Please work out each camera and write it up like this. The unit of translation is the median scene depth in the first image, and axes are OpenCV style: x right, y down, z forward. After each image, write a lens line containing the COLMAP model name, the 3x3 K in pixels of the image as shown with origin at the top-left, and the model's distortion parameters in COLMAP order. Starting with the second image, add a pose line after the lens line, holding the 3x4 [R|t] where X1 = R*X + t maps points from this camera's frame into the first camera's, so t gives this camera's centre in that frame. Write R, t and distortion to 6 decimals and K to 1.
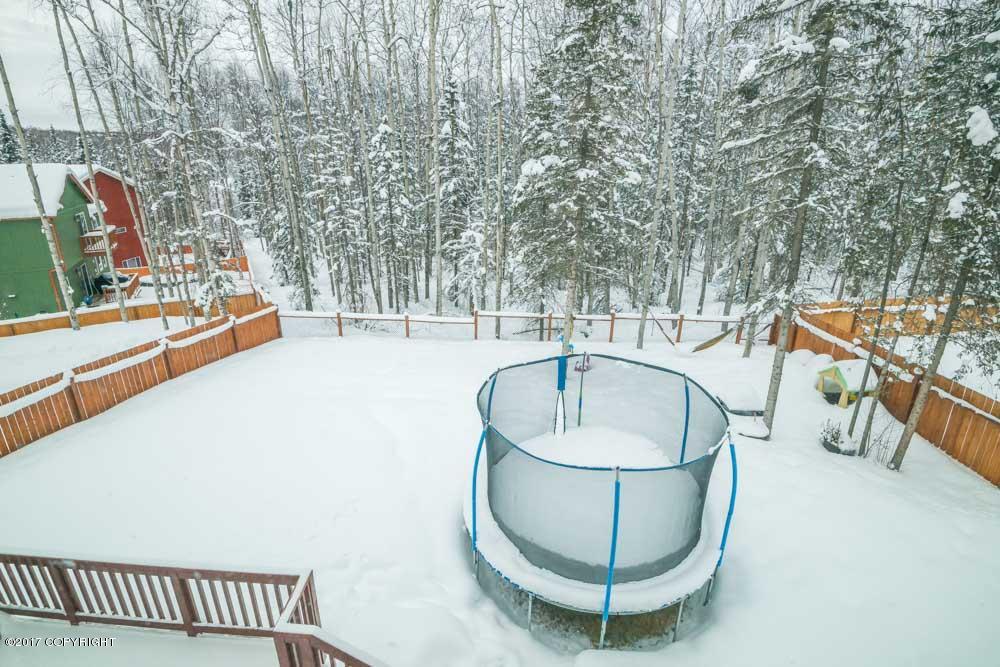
lens RADIAL K [[474.6, 0, 497.3], [0, 474.6, 333.4], [0, 0, 1]] dist [-0.003103, -0.026176]
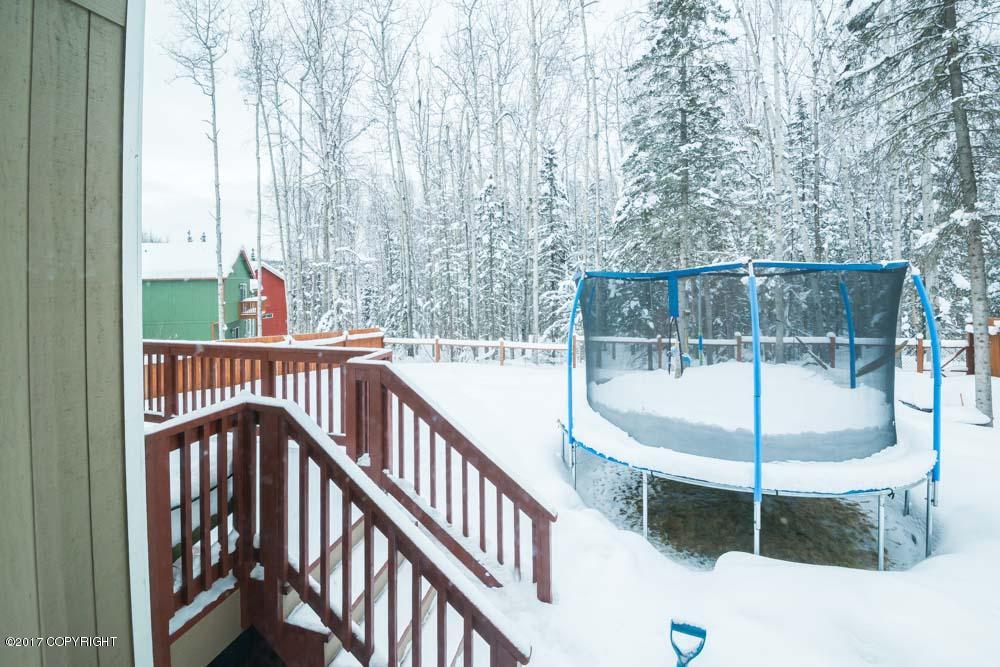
lens RADIAL K [[478.0, 0, 441.2], [0, 478.0, 333.4], [0, 0, 1]] dist [-0.025660, -0.000495]
pose [[0.950239, -0.015891, -0.311116, -0.000192], [-0.082691, 0.950005, -0.301085, 0.245021], [0.300347, 0.311829, 0.901418, 0.051611]]
